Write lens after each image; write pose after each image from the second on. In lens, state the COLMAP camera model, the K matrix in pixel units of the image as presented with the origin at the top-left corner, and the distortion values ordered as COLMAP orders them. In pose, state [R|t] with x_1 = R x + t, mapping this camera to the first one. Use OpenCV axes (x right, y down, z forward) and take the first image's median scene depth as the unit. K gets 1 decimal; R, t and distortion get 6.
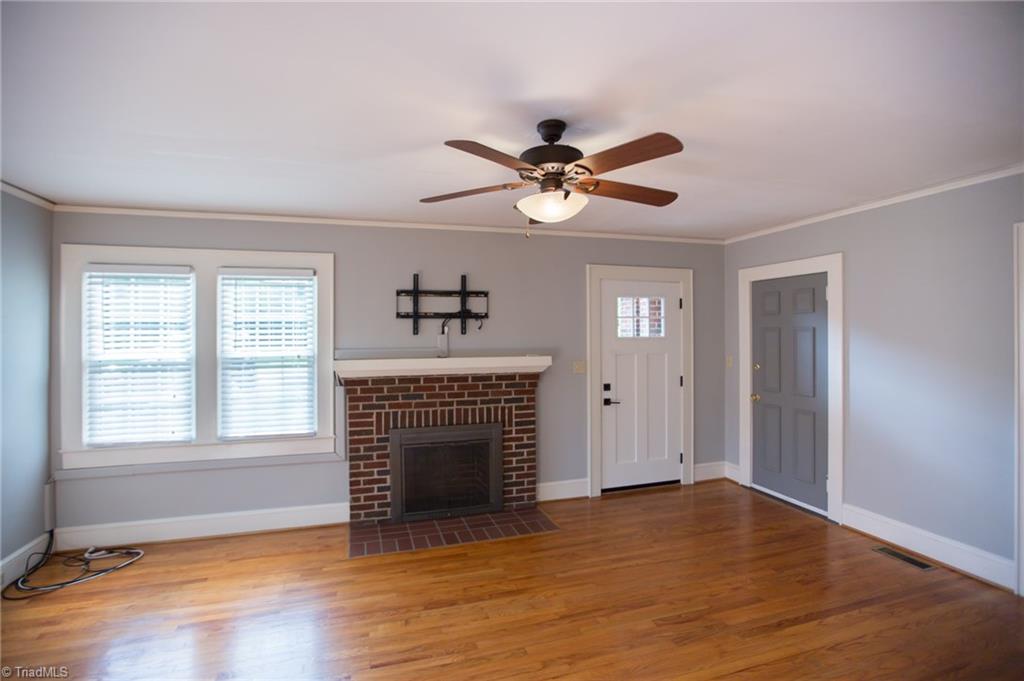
lens RADIAL K [[470.7, 0, 495.0], [0, 470.7, 335.1], [0, 0, 1]] dist [-0.046403, 0.014463]
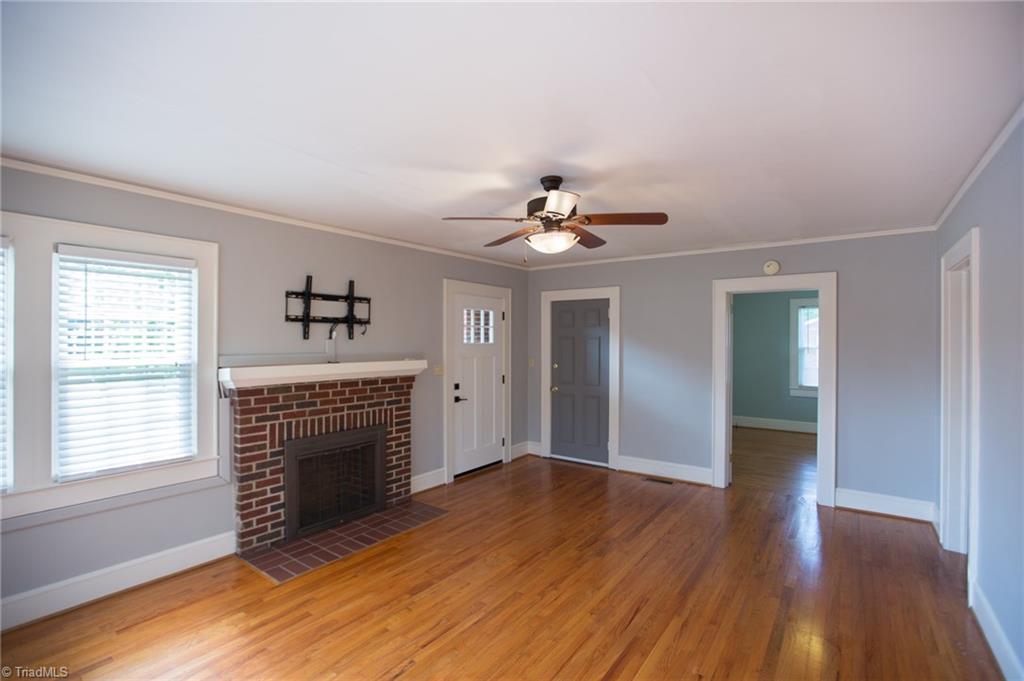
lens RADIAL K [[470.7, 0, 489.8], [0, 470.7, 344.4], [0, 0, 1]] dist [-0.046403, 0.014463]
pose [[0.810132, 0.002704, 0.586242, -0.436226], [-0.004027, 0.999991, 0.000952, 0.007307], [-0.586234, -0.003132, 0.810136, 0.019483]]
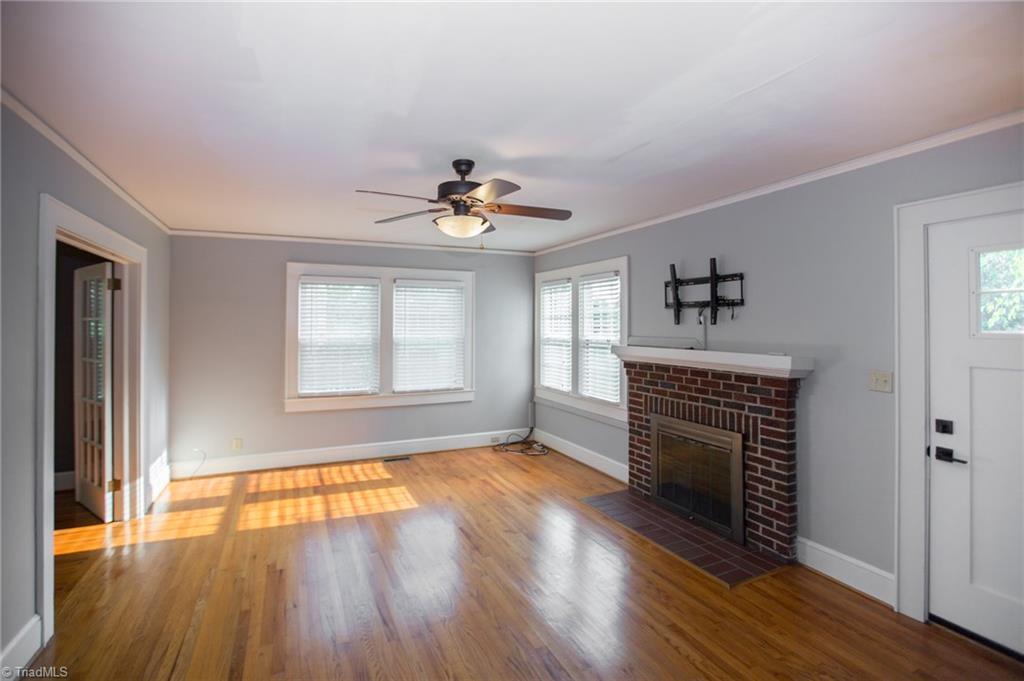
lens RADIAL K [[470.7, 0, 508.8], [0, 470.7, 316.6], [0, 0, 1]] dist [-0.046403, 0.014463]
pose [[0.166904, -0.008850, -0.985933, 0.780069], [-0.006858, 0.999925, -0.010137, -0.005411], [0.985949, 0.008454, 0.166830, 0.499049]]
